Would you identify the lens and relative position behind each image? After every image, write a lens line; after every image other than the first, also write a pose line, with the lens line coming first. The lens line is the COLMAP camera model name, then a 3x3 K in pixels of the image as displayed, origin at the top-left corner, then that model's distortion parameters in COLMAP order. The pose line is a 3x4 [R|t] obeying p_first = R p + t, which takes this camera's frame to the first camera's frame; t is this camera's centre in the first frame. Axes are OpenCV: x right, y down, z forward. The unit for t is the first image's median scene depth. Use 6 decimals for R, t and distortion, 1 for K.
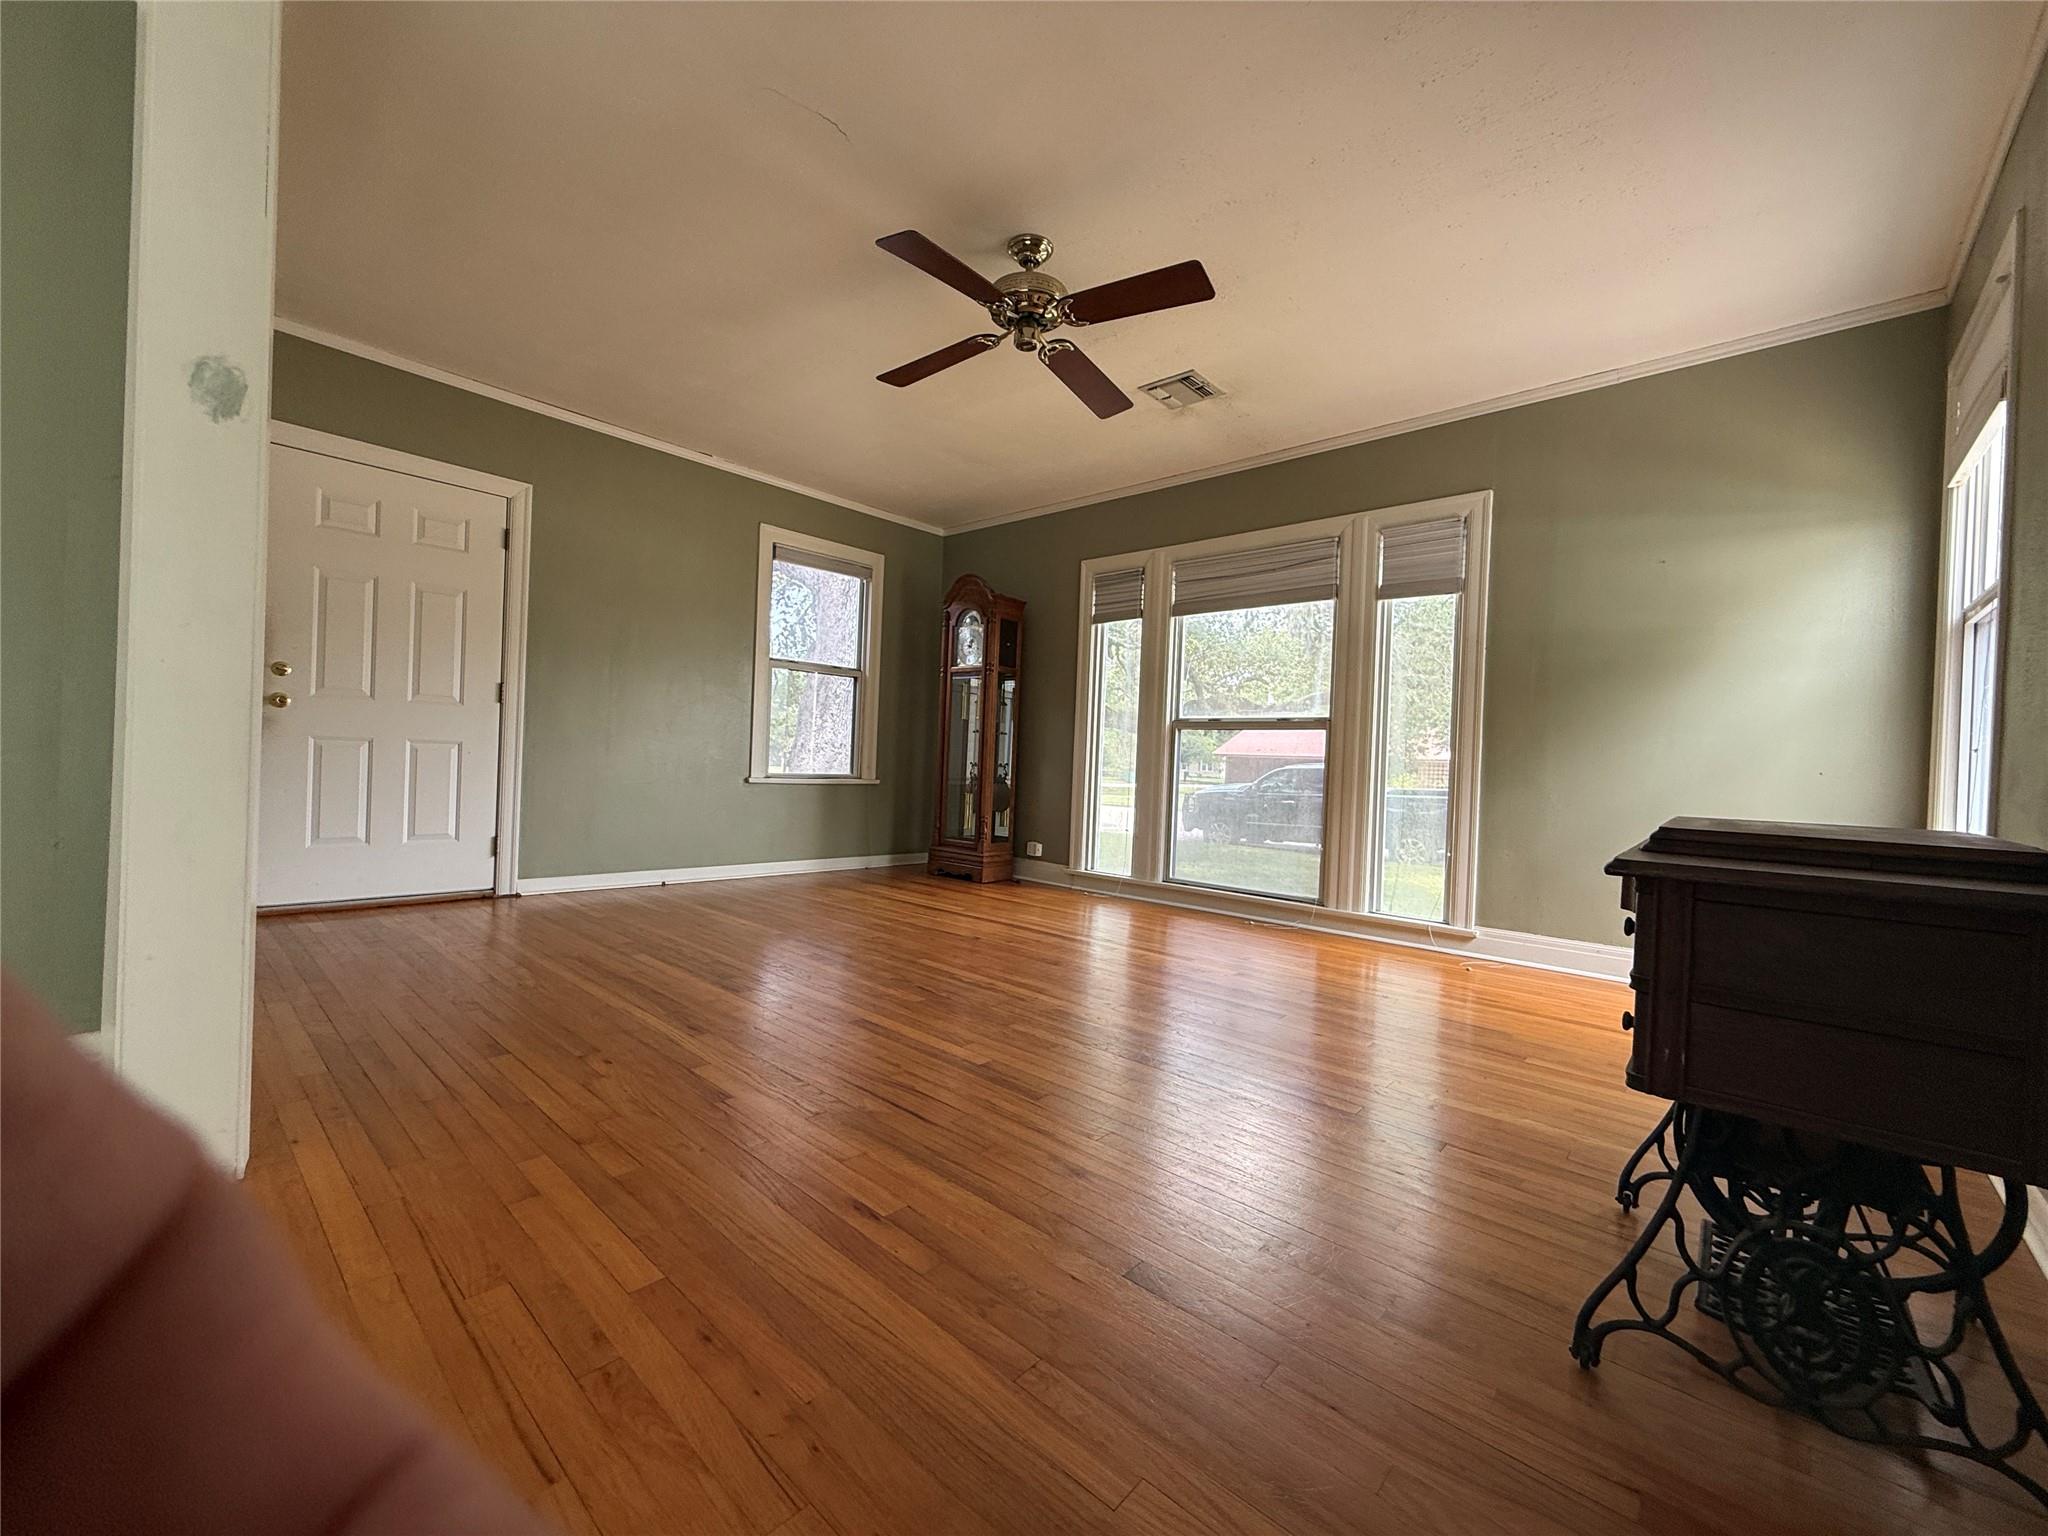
lens RADIAL K [[815.3, 0, 1023.8], [0, 815.3, 767.8], [0, 0, 1]] dist [-0.001590, 0.000701]
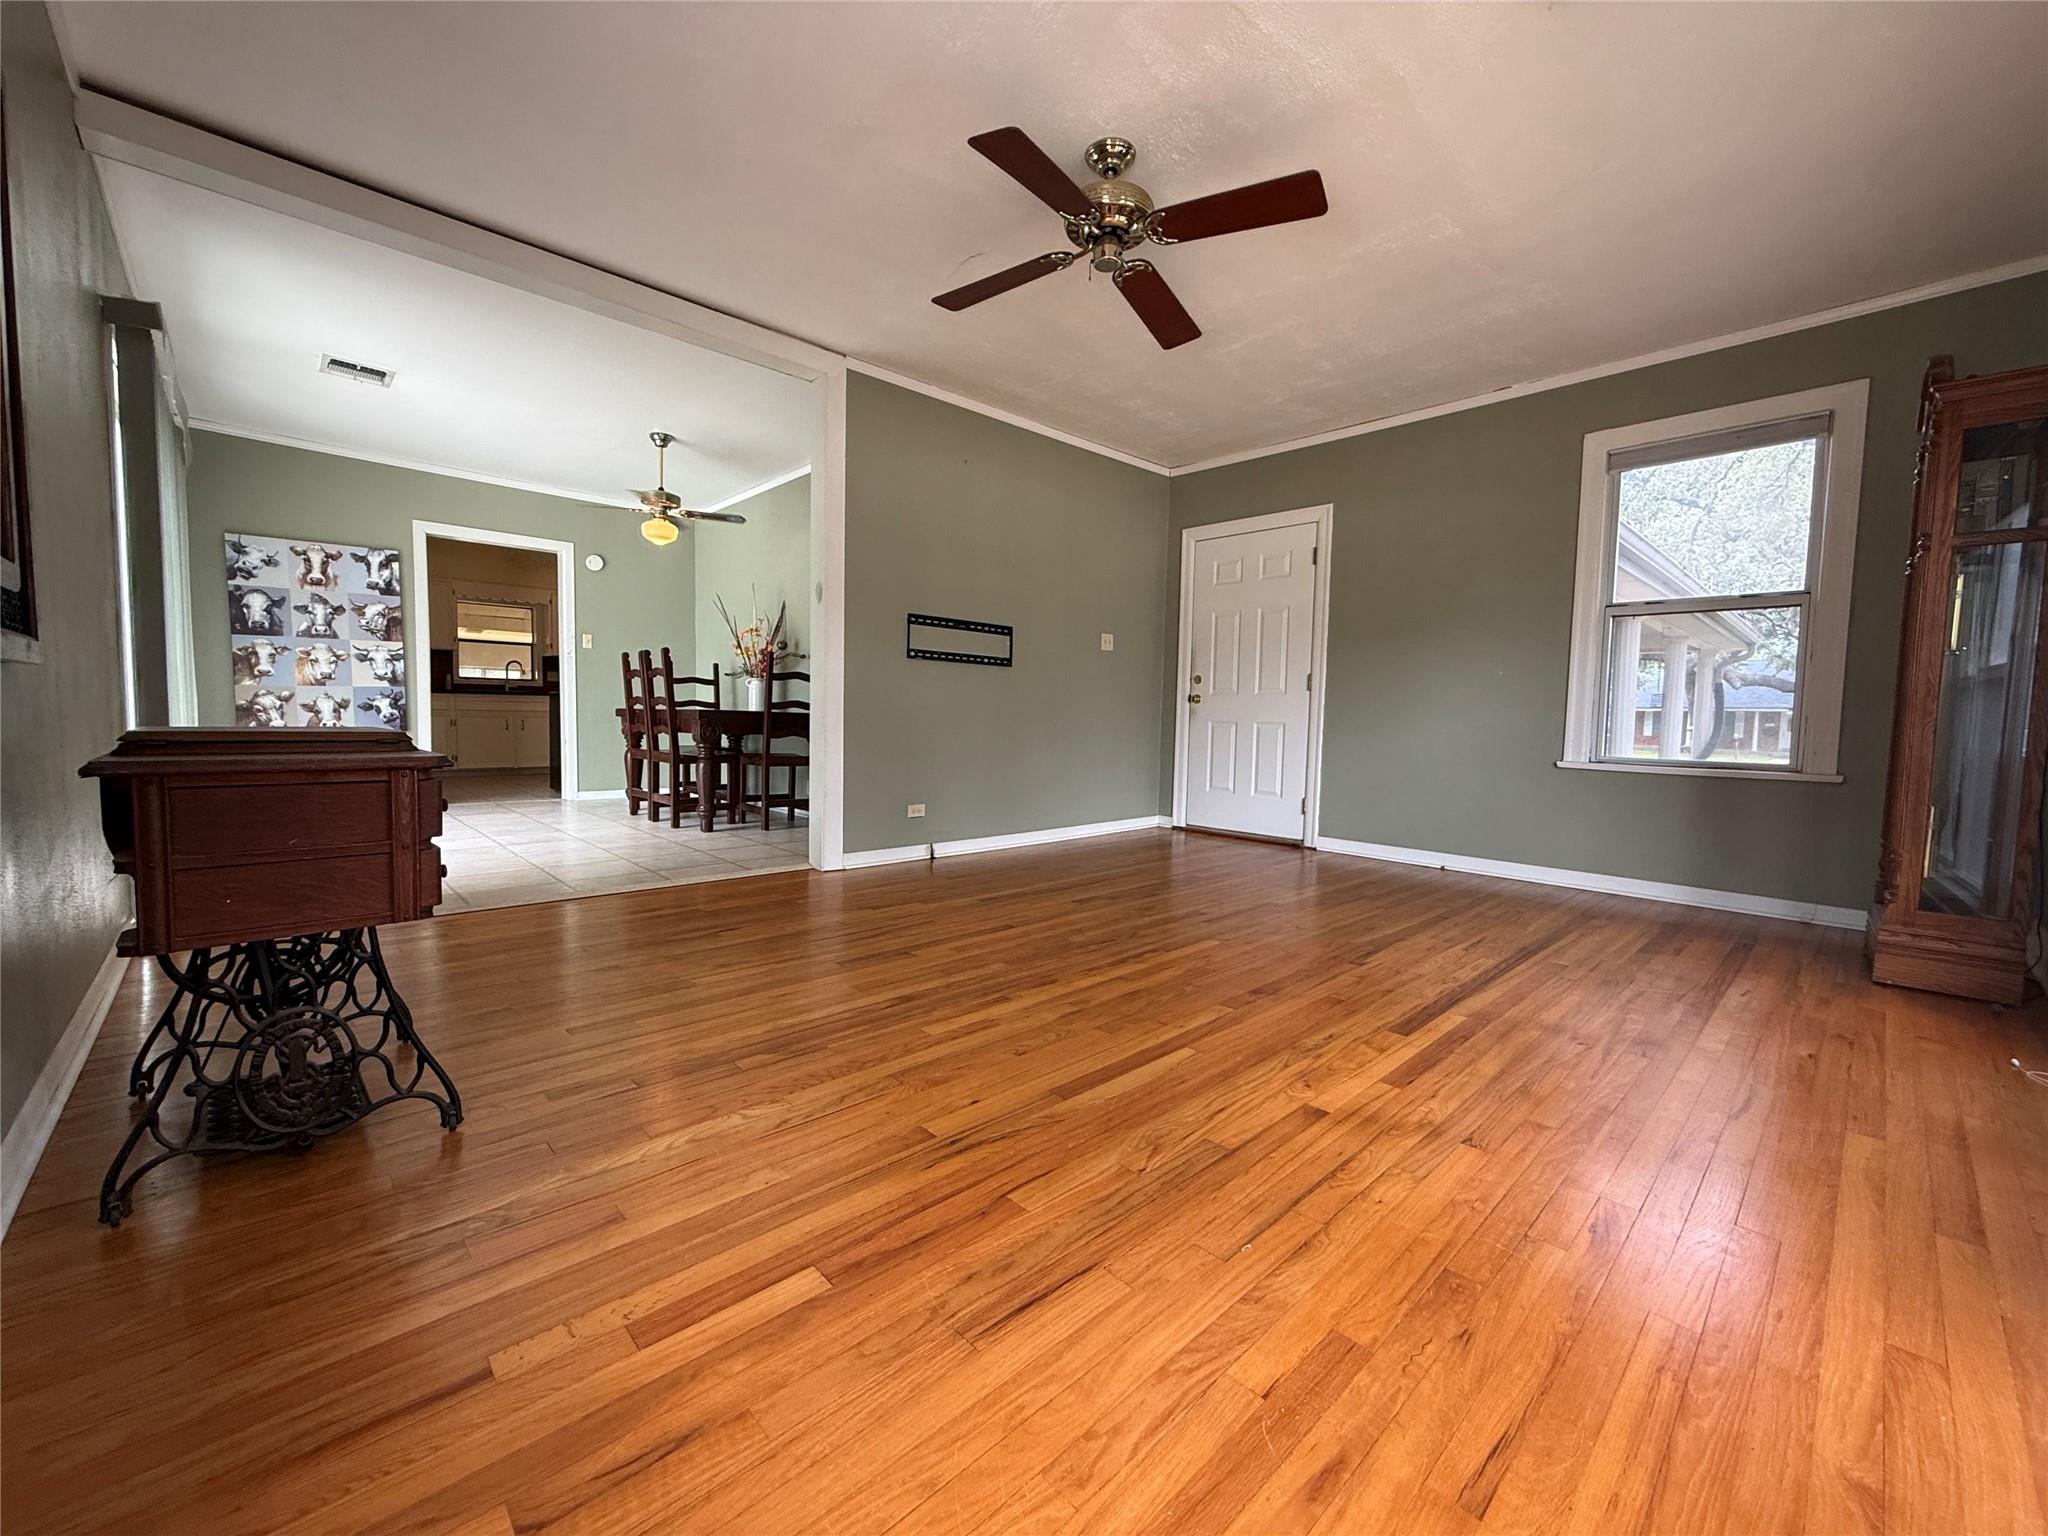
lens RADIAL K [[815.3, 0, 1022.0], [0, 815.3, 775.7], [0, 0, 1]] dist [-0.001590, 0.000701]
pose [[-0.071767, 0.034544, -0.996823, 0.768219], [-0.031939, 0.998808, 0.036912, 0.021066], [0.996910, 0.034486, -0.070578, 0.806393]]
